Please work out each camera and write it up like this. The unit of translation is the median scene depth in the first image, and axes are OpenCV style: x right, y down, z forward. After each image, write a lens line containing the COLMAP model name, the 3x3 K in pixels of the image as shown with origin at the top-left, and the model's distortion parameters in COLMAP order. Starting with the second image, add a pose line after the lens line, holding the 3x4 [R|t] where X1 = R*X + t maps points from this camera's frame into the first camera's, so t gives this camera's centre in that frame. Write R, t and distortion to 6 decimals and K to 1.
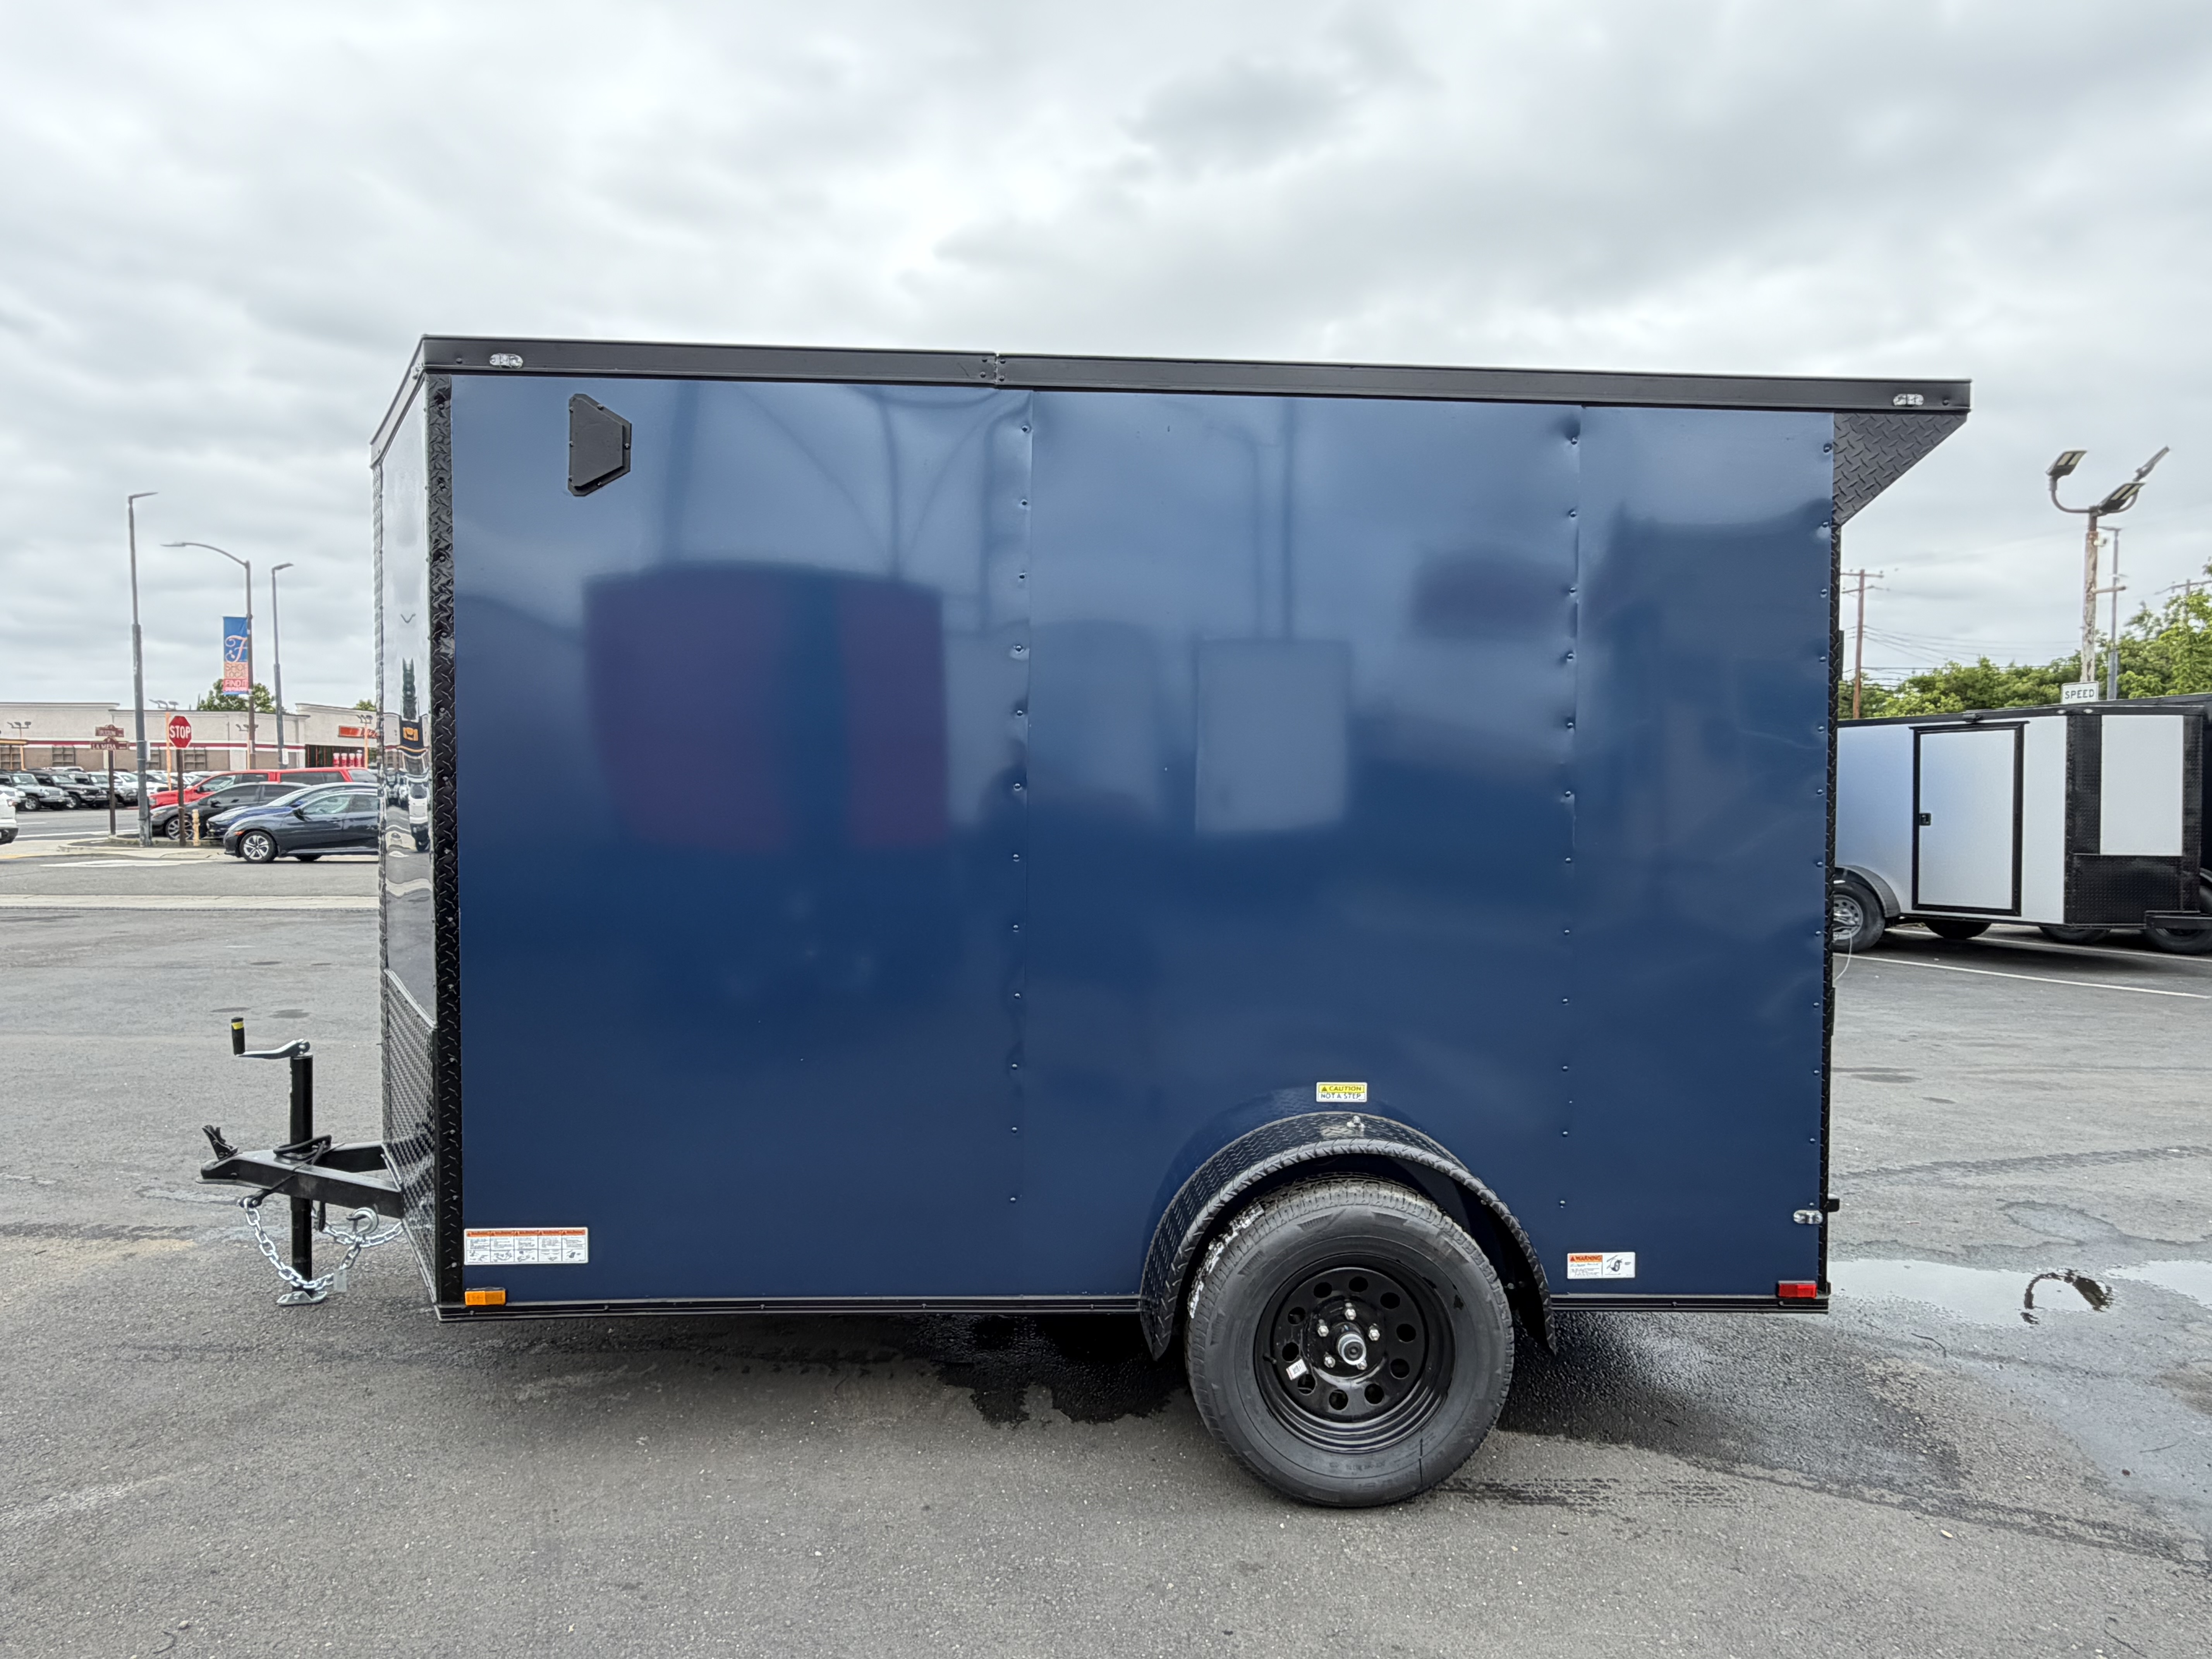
lens RADIAL K [[1282.3, 0, 1095.0], [0, 1282.3, 825.0], [0, 0, 1]] dist [0.001273, -0.000766]
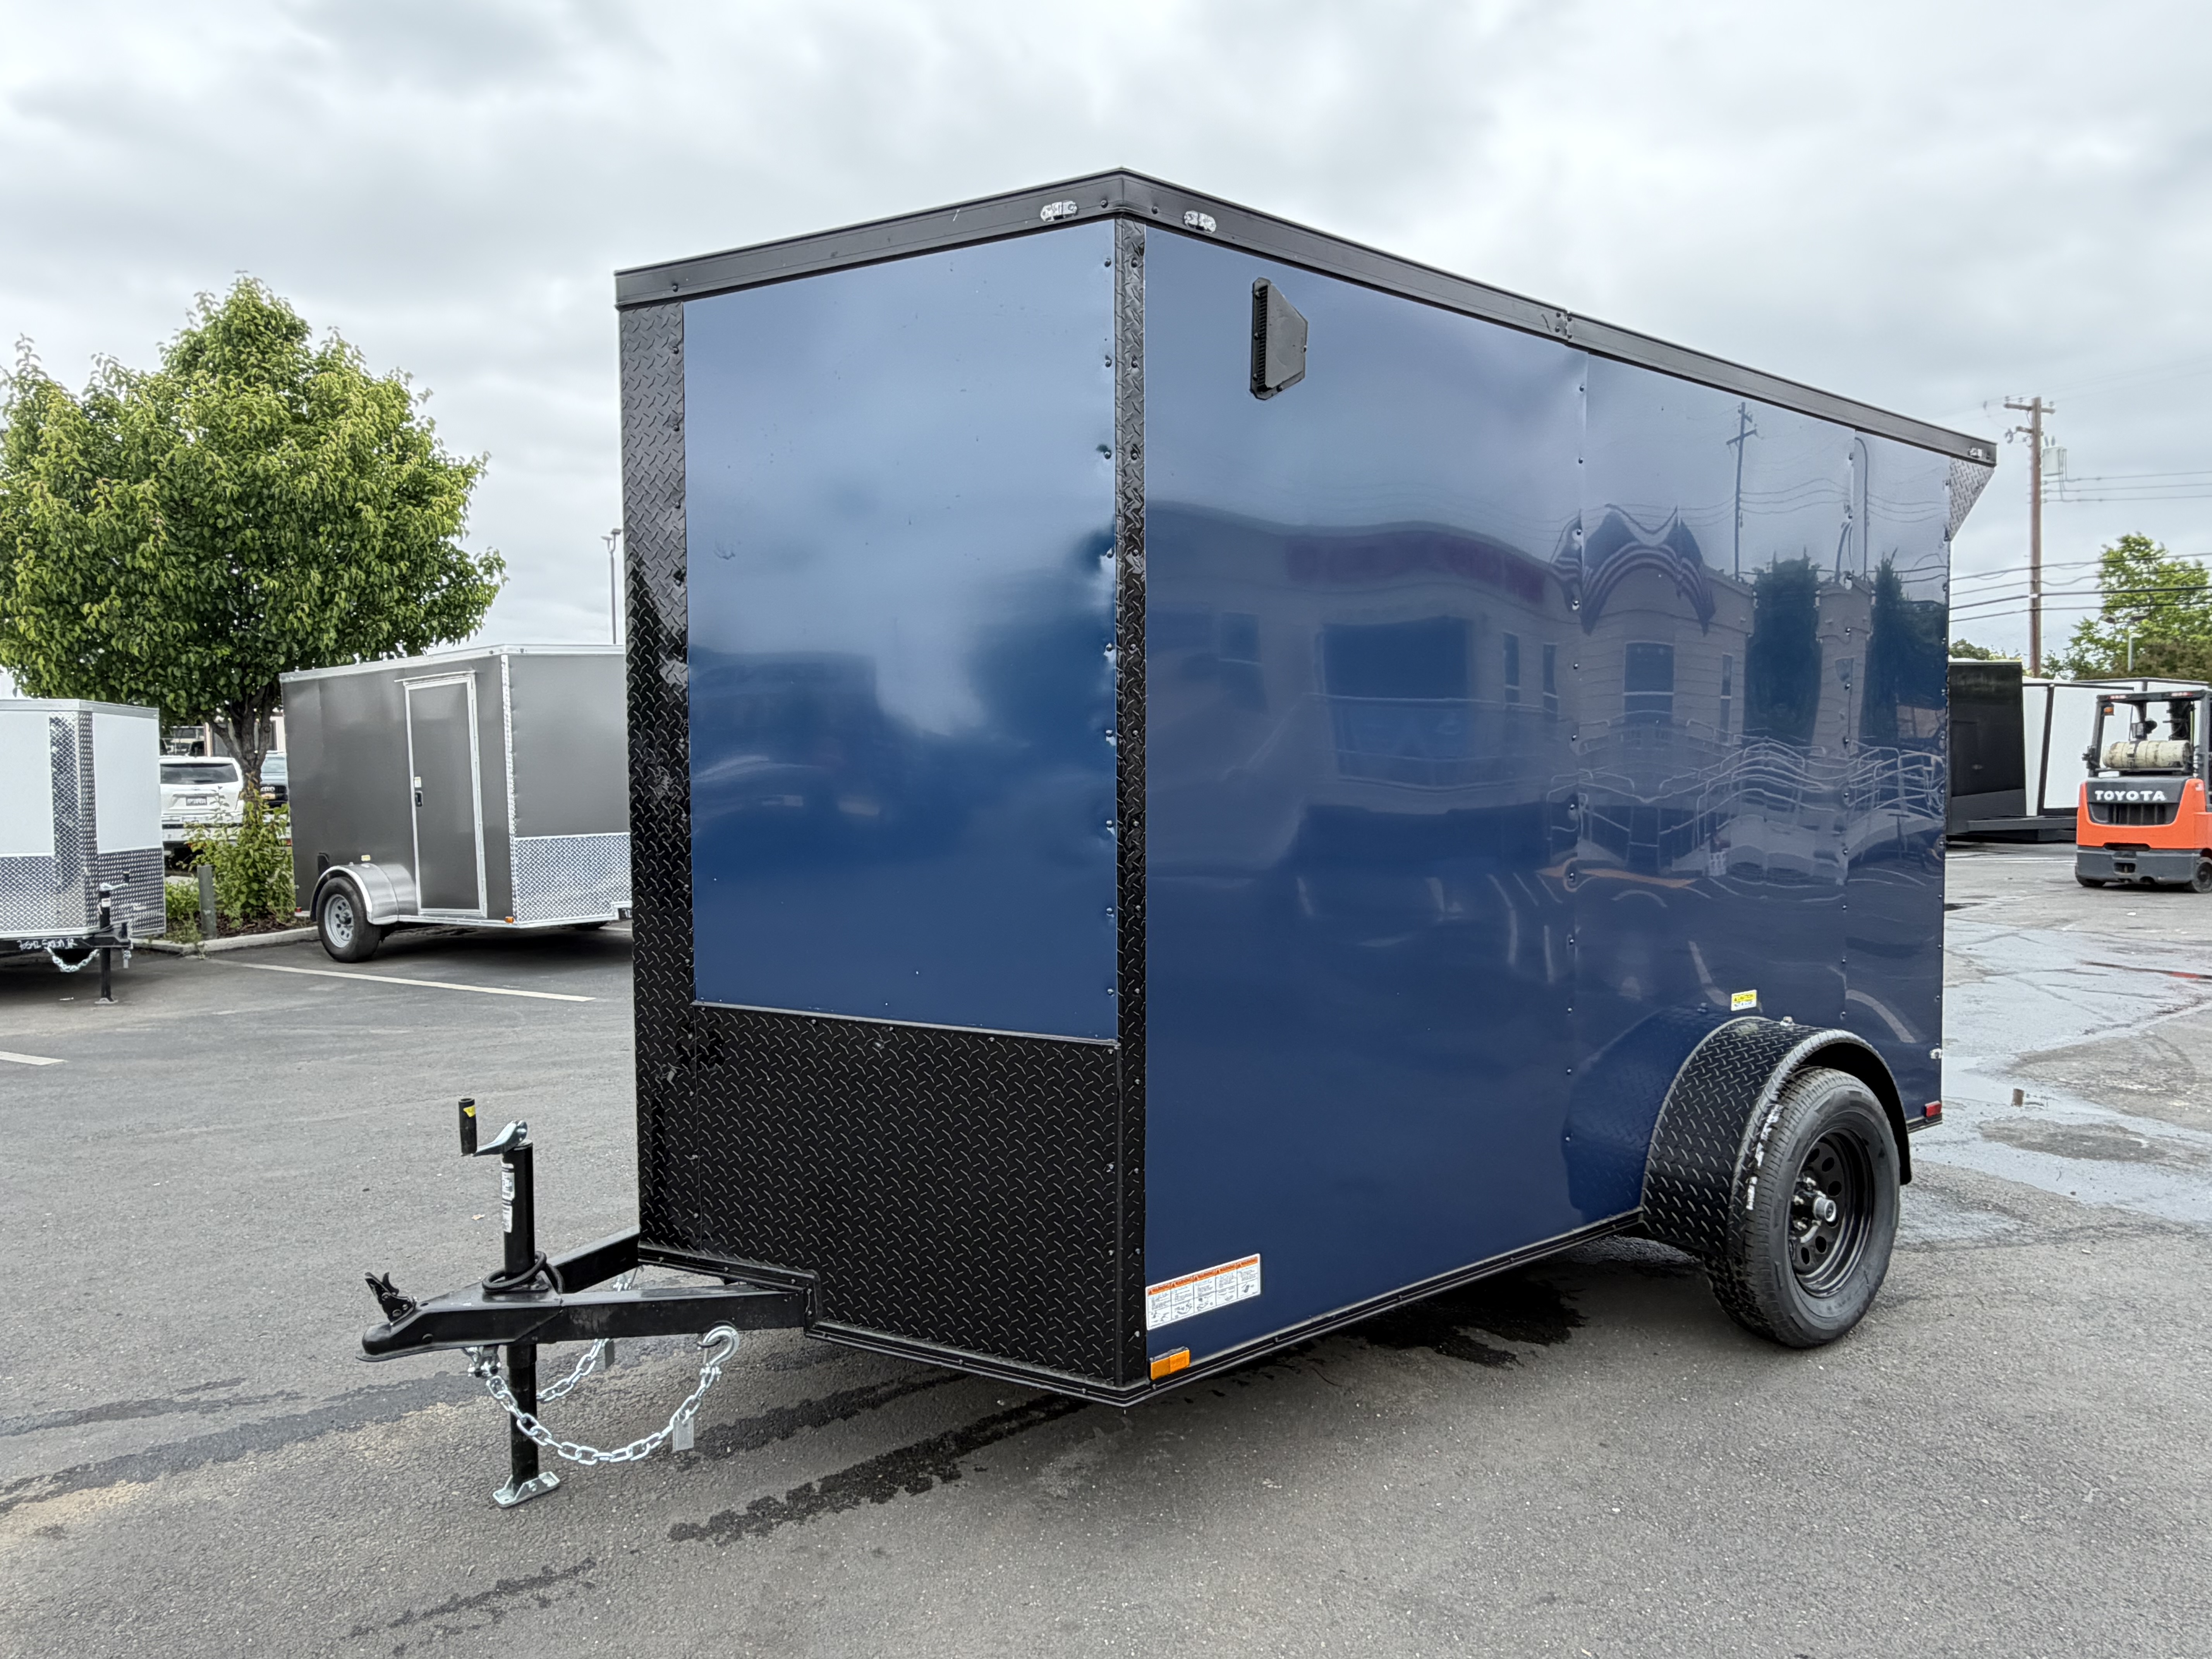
lens RADIAL K [[1282.3, 0, 1095.0], [0, 1282.3, 825.0], [0, 0, 1]] dist [0.001273, -0.000766]
pose [[0.853629, -0.043060, 0.519099, -0.914637], [0.034210, 0.999060, 0.026616, -0.001249], [-0.519757, -0.004962, 0.854300, 0.317006]]
